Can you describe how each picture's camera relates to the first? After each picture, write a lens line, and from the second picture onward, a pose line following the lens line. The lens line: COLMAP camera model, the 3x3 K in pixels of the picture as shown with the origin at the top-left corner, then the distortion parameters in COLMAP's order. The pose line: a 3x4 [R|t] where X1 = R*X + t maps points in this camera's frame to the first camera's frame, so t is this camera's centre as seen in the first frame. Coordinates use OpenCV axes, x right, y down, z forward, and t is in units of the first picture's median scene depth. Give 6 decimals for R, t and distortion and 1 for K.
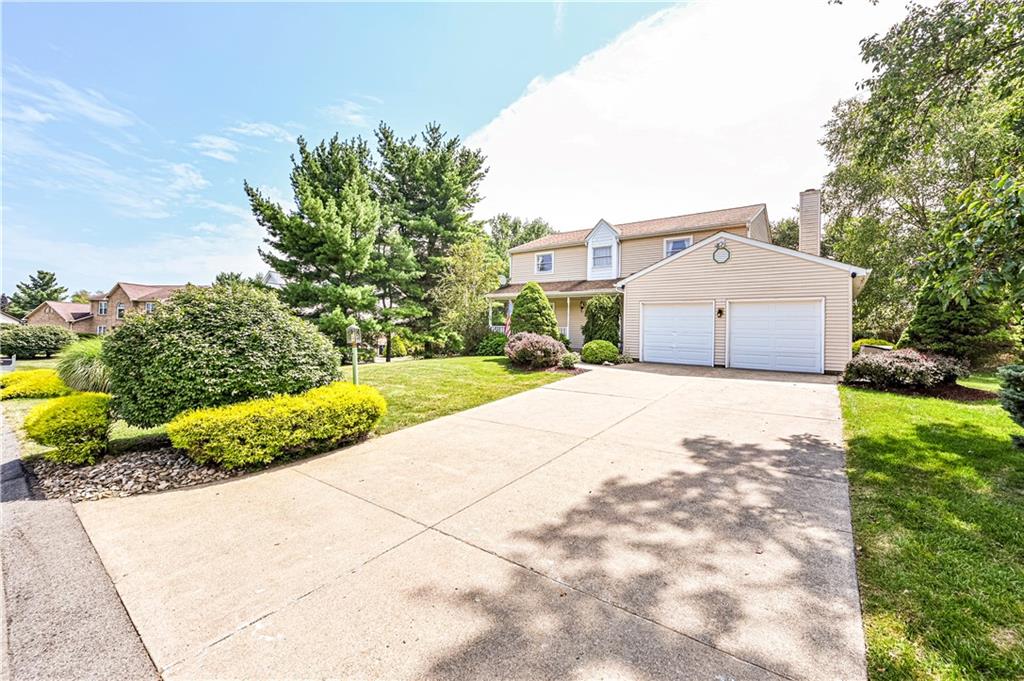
lens RADIAL K [[516.0, 0, 512.0], [0, 516.0, 340.5], [0, 0, 1]] dist [0.045909, 0.000172]
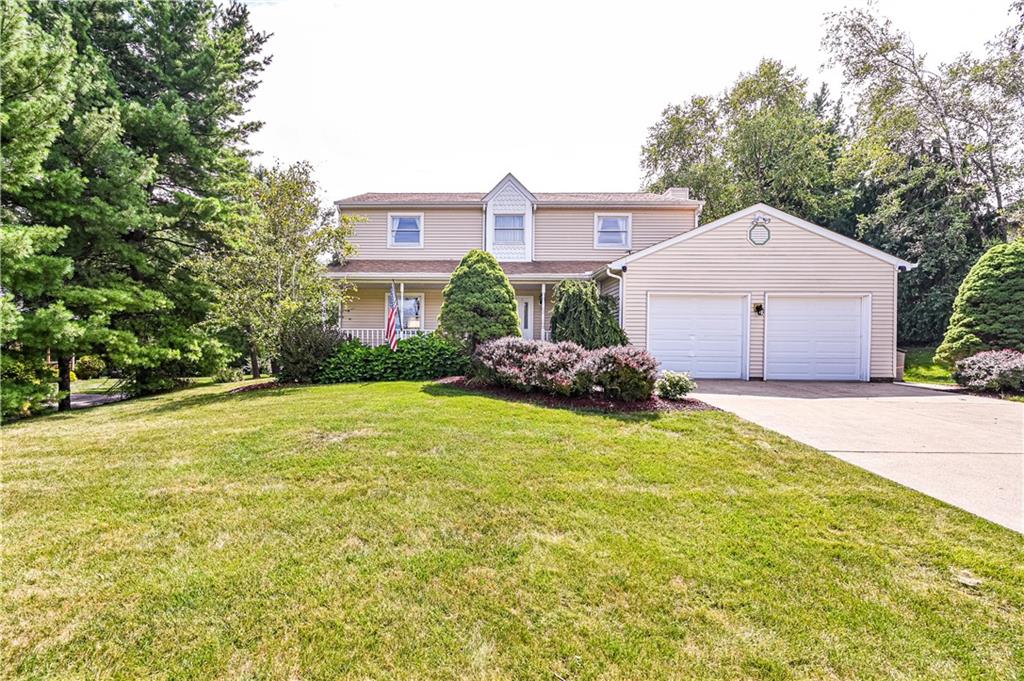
lens RADIAL K [[516.0, 0, 512.0], [0, 516.0, 340.5], [0, 0, 1]] dist [0.045909, 0.000172]
pose [[0.770986, -0.016059, 0.636650, -0.271929], [0.021195, 0.999775, -0.000448, -0.010812], [-0.636500, 0.013839, 0.771153, 0.466349]]
